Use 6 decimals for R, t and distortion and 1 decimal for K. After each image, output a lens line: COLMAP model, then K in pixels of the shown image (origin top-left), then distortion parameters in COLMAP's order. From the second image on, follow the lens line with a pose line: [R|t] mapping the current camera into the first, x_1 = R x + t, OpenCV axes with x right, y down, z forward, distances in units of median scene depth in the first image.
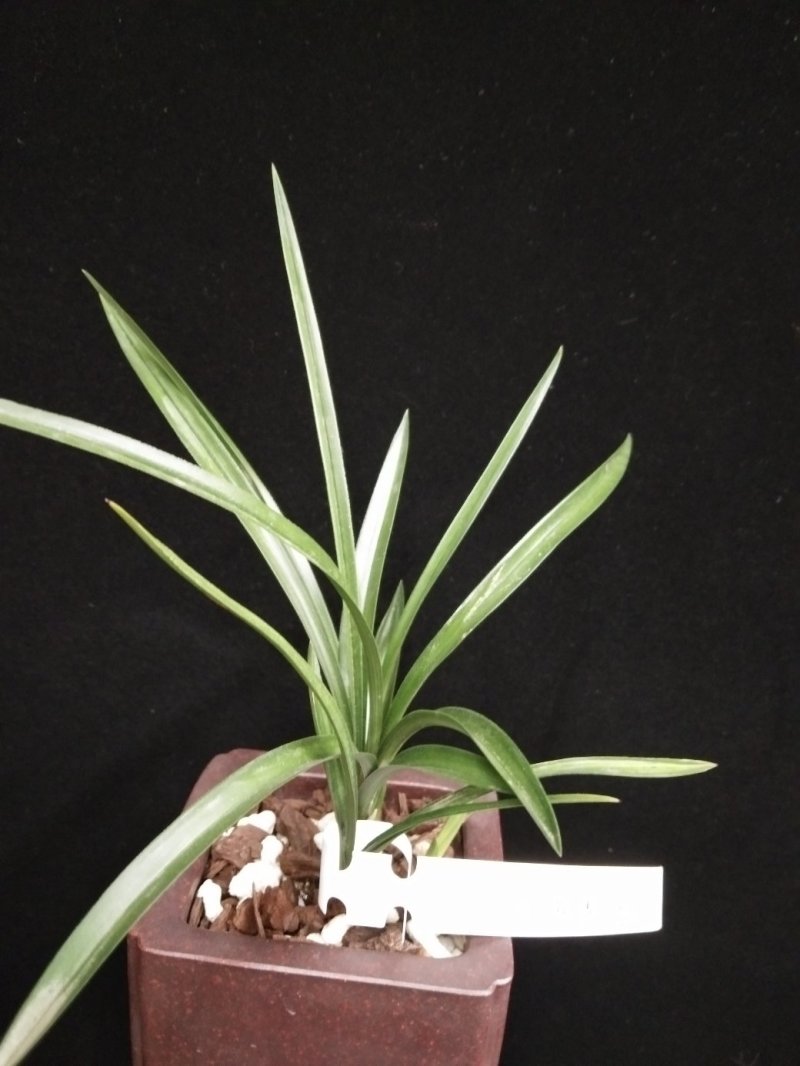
lens RADIAL K [[886.8, 0, 394.4], [0, 886.8, 523.4], [0, 0, 1]] dist [0.052233, -0.186745]
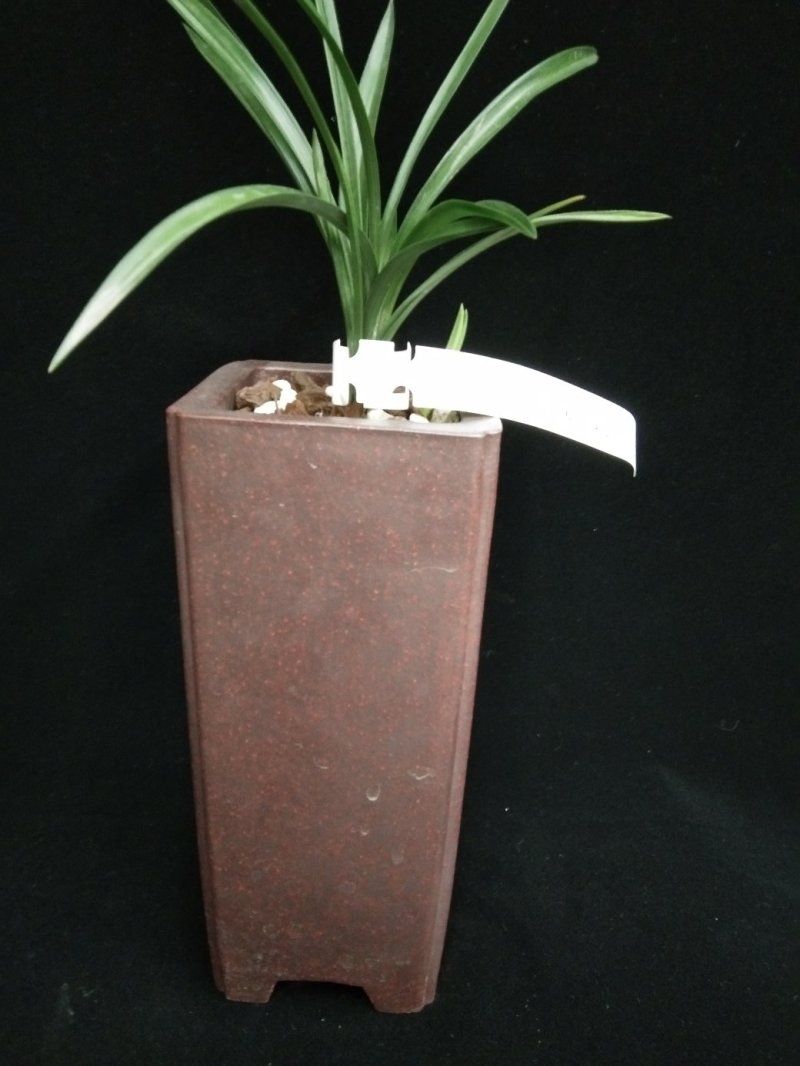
lens RADIAL K [[870.4, 0, 396.1], [0, 870.4, 530.7], [0, 0, 1]] dist [0.151527, -0.458265]
pose [[0.999169, -0.040622, 0.003237, -0.013575], [0.040267, 0.996396, 0.074651, 0.537971], [-0.006258, -0.074458, 0.997204, -0.153020]]
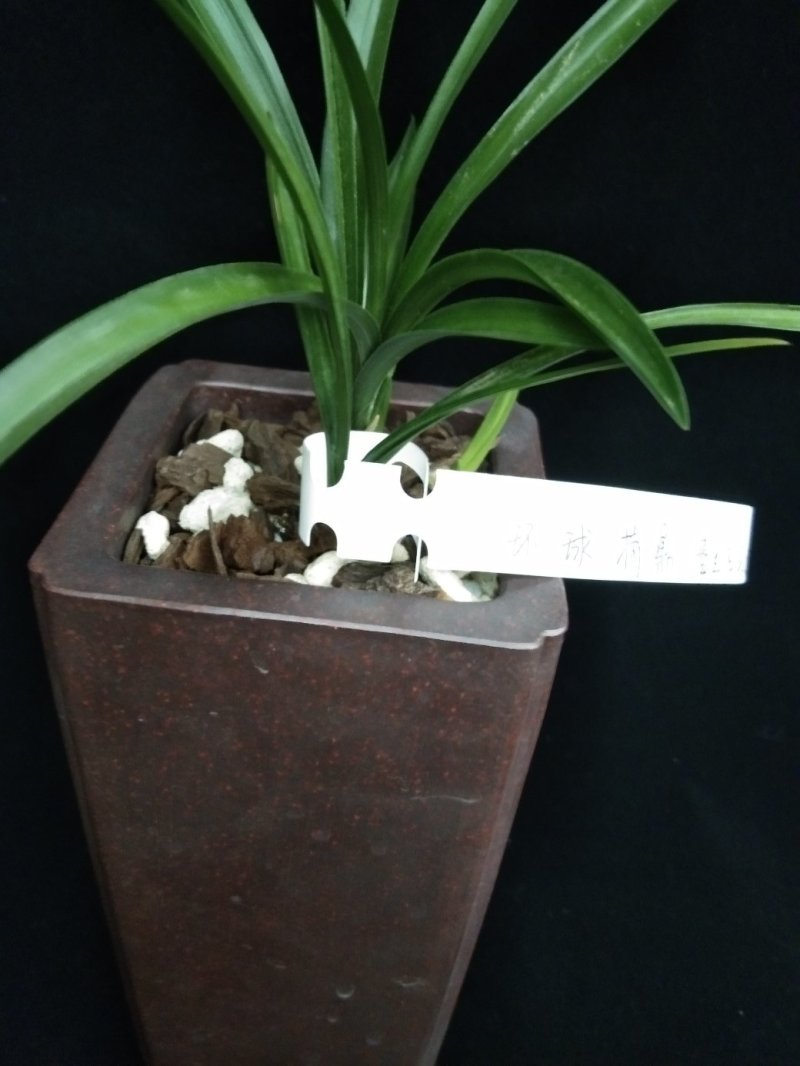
lens RADIAL K [[886.8, 0, 394.4], [0, 886.8, 523.4], [0, 0, 1]] dist [0.052233, -0.186745]
pose [[0.999963, 0.006591, 0.005570, -0.012061], [-0.008030, 0.947079, 0.320899, 0.194693], [-0.003160, -0.320932, 0.947097, 0.332229]]
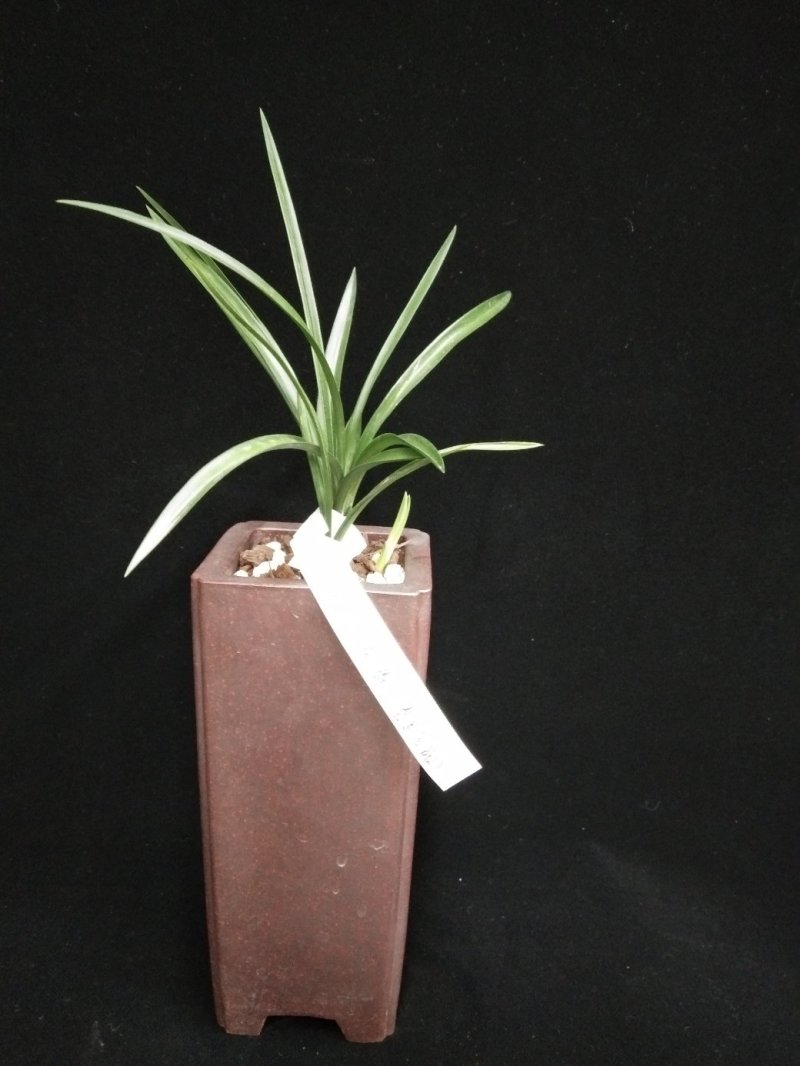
lens RADIAL K [[874.1, 0, 396.1], [0, 874.1, 528.3], [0, 0, 1]] dist [0.111971, -0.335255]
pose [[0.998760, -0.045890, 0.019277, 0.042405], [0.046186, 0.998817, -0.015209, 0.409808], [-0.018556, 0.016080, 0.999699, -0.599045]]
